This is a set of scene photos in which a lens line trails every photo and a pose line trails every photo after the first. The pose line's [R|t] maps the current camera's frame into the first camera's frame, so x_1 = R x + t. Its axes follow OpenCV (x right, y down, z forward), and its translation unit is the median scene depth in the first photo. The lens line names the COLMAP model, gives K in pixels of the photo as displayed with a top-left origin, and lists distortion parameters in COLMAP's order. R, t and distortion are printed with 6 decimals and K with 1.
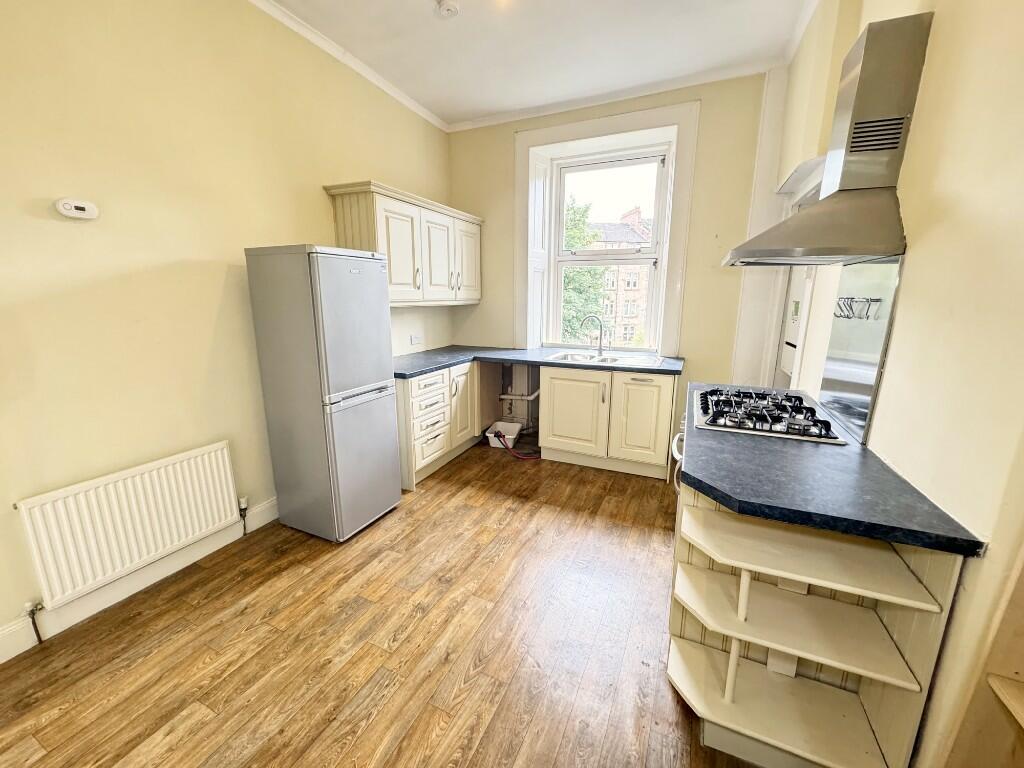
lens RADIAL K [[406.5, 0, 513.2], [0, 406.5, 384.2], [0, 0, 1]] dist [0.000537, 0.000077]
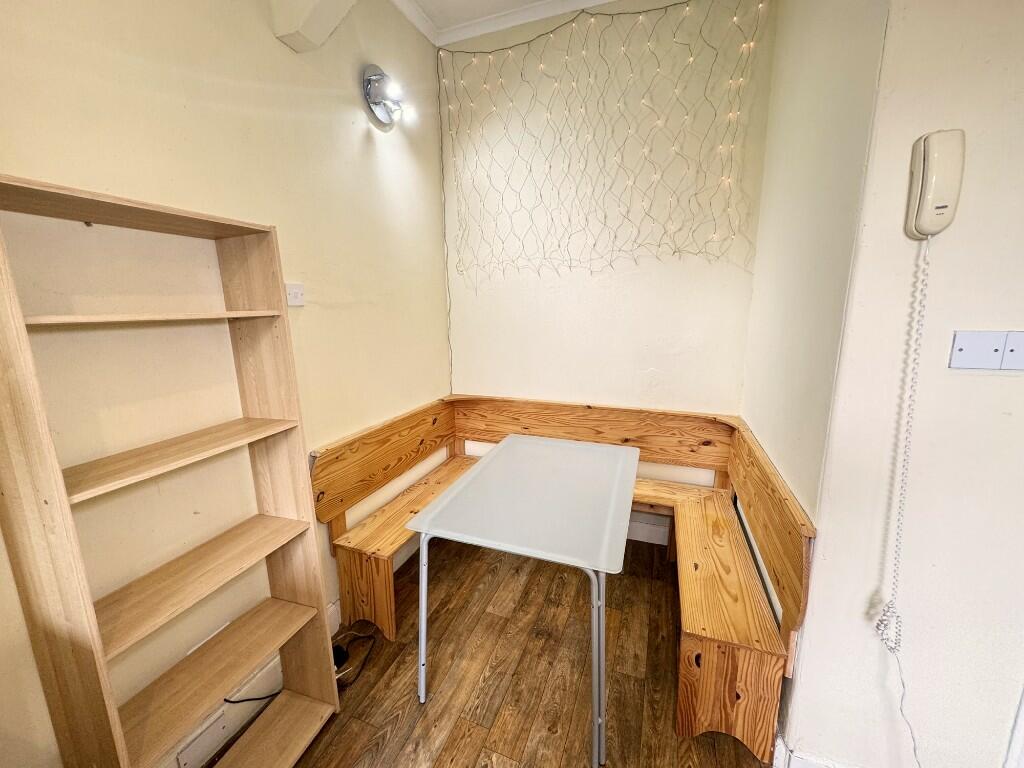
lens RADIAL K [[406.5, 0, 511.4], [0, 406.5, 382.5], [0, 0, 1]] dist [0.000537, 0.000077]
pose [[-0.997749, 0.022480, -0.063179, -0.353847], [-0.003898, 0.921099, 0.389308, -0.388690], [0.066946, 0.388678, -0.918938, 1.635360]]
